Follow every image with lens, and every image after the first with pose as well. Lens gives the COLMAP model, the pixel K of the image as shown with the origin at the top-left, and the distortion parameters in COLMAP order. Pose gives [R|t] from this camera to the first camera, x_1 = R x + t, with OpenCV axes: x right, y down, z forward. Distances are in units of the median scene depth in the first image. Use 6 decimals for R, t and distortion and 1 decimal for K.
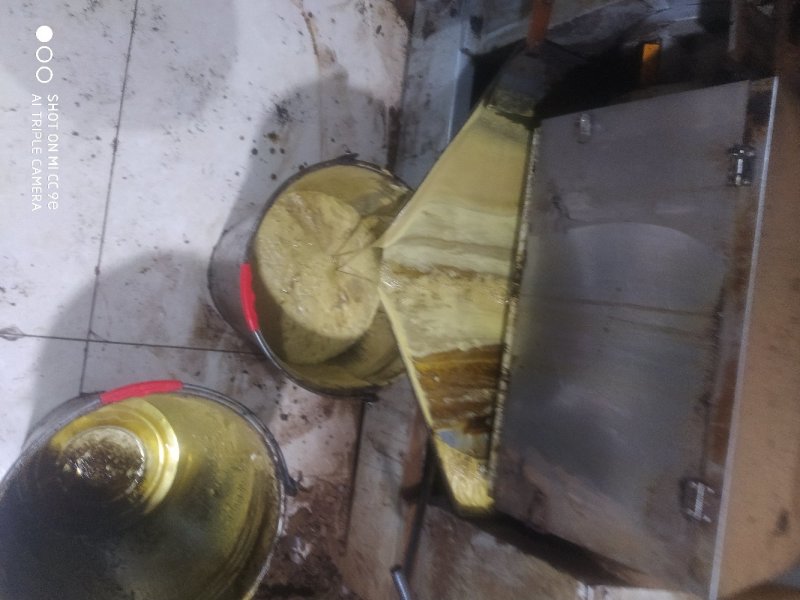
lens RADIAL K [[613.0, 0, 400.0], [0, 613.0, 300.0], [0, 0, 1]] dist [0.053318, -0.005335]
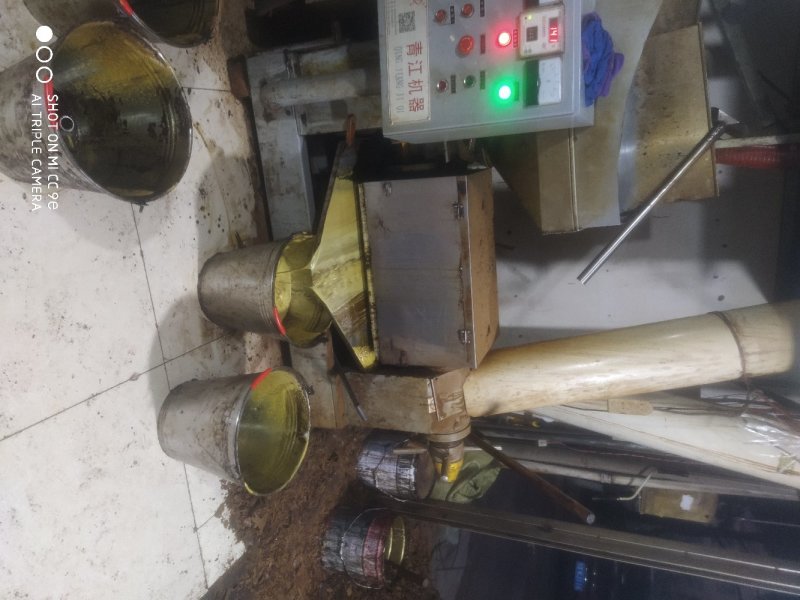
lens RADIAL K [[613.0, 0, 400.0], [0, 613.0, 300.0], [0, 0, 1]] dist [0.053318, -0.005335]
pose [[0.844908, -0.322886, 0.426468, -0.602634], [0.187108, 0.925299, 0.329866, -0.538281], [-0.501120, -0.198911, 0.842207, -0.763243]]
